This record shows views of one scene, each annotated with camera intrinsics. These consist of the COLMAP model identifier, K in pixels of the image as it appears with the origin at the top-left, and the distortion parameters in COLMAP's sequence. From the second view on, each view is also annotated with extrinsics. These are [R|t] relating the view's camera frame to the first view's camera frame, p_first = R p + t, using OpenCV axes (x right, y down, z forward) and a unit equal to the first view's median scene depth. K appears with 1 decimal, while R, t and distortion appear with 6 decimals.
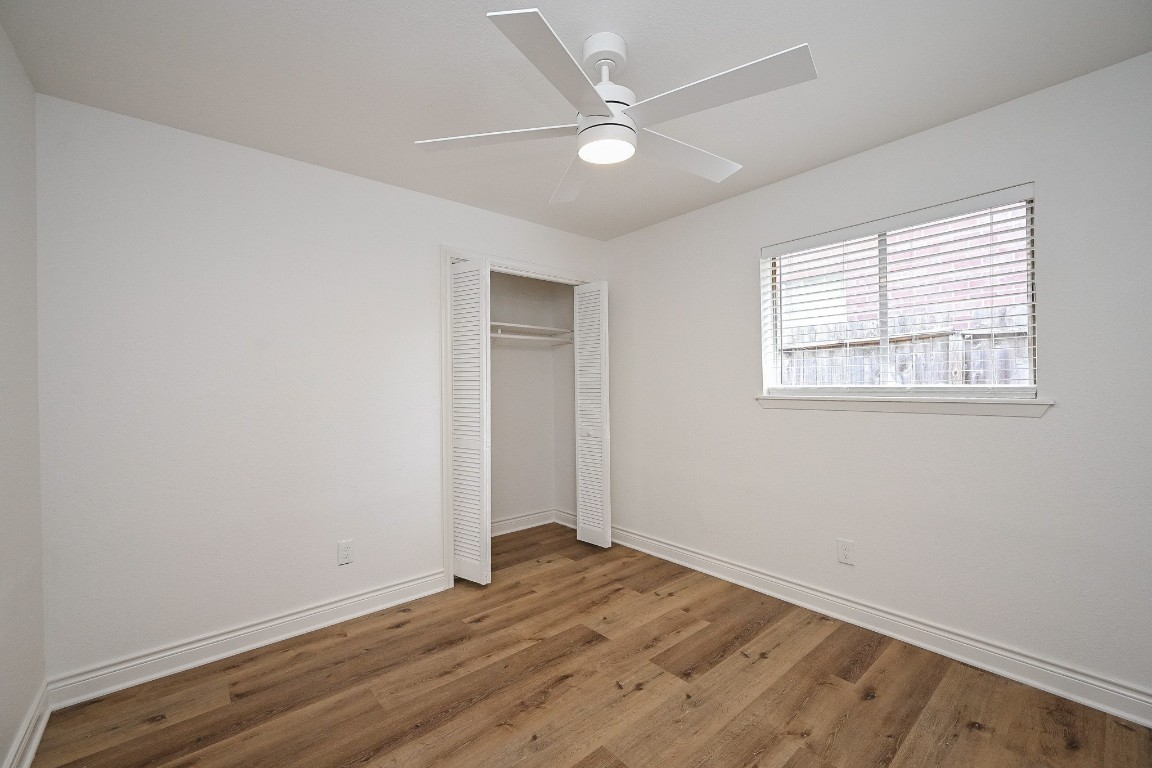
lens RADIAL K [[464.3, 0, 571.6], [0, 464.3, 385.5], [0, 0, 1]] dist [0.000784, 0.000081]
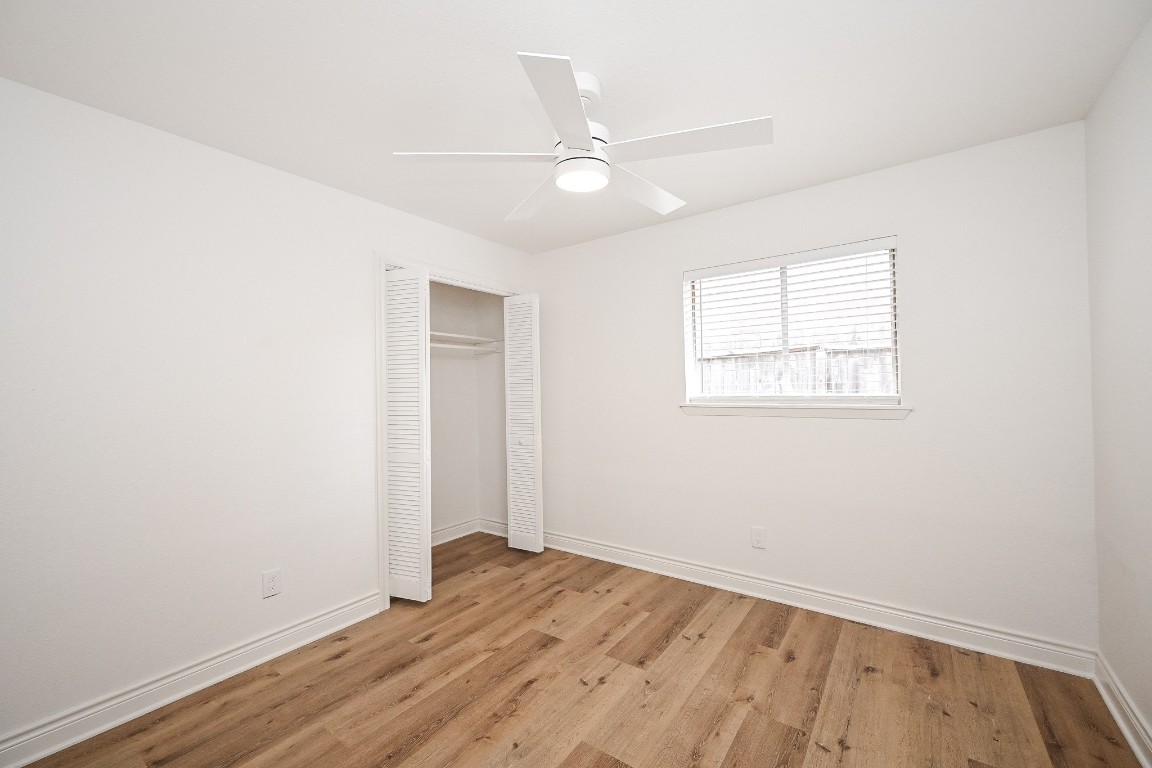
lens RADIAL K [[457.9, 0, 570.8], [0, 457.9, 385.4], [0, 0, 1]] dist [0.000549, -0.000019]
pose [[0.972789, -0.004642, 0.231646, -0.148037], [0.007102, 0.999927, -0.009788, -0.017269], [-0.231584, 0.011167, 0.972751, -0.012244]]
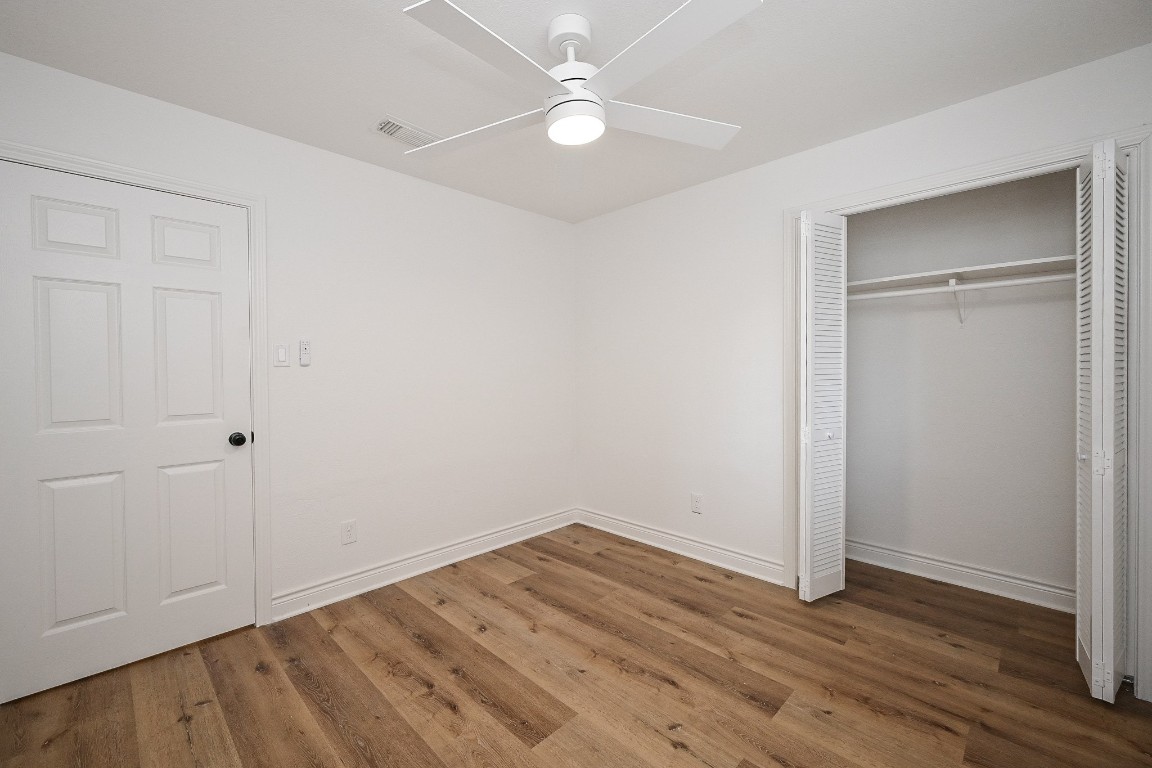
lens RADIAL K [[464.3, 0, 571.6], [0, 464.3, 385.5], [0, 0, 1]] dist [0.000784, 0.000081]
pose [[0.096519, 0.038588, -0.994583, 0.805116], [0.006699, 0.999200, 0.039417, 0.002158], [0.995309, -0.010467, 0.096183, 0.674425]]
